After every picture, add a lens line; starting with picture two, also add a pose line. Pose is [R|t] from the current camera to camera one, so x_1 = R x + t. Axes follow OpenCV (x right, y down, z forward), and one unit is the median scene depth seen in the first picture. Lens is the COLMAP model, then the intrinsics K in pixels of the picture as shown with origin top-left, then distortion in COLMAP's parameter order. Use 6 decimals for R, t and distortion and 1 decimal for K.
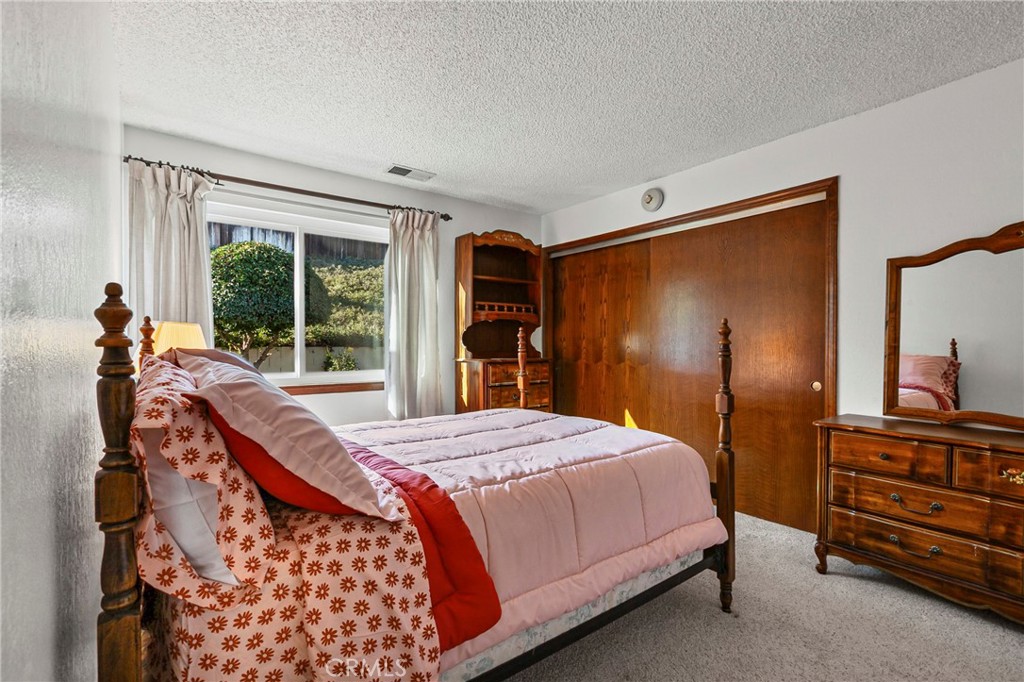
lens RADIAL K [[480.4, 0, 510.9], [0, 480.4, 342.7], [0, 0, 1]] dist [-0.002413, 0.000083]
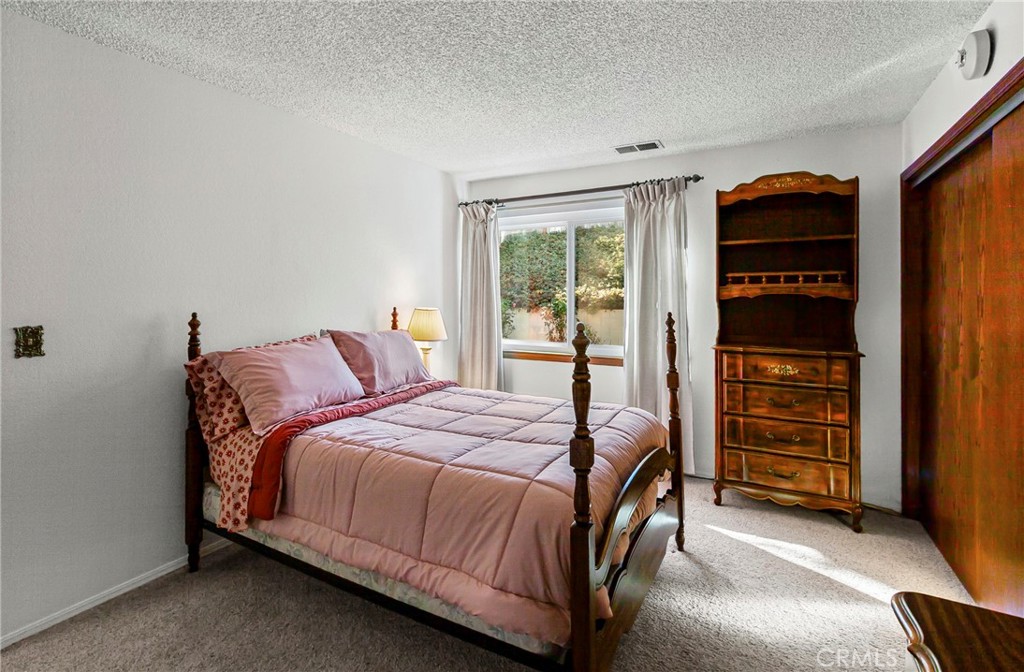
lens RADIAL K [[480.4, 0, 501.9], [0, 480.4, 298.0], [0, 0, 1]] dist [-0.002413, 0.000083]
pose [[0.383461, -0.000052, -0.923557, 0.579036], [0.000473, 1.000000, 0.000140, -0.048676], [0.923557, -0.000491, 0.383461, 0.370333]]
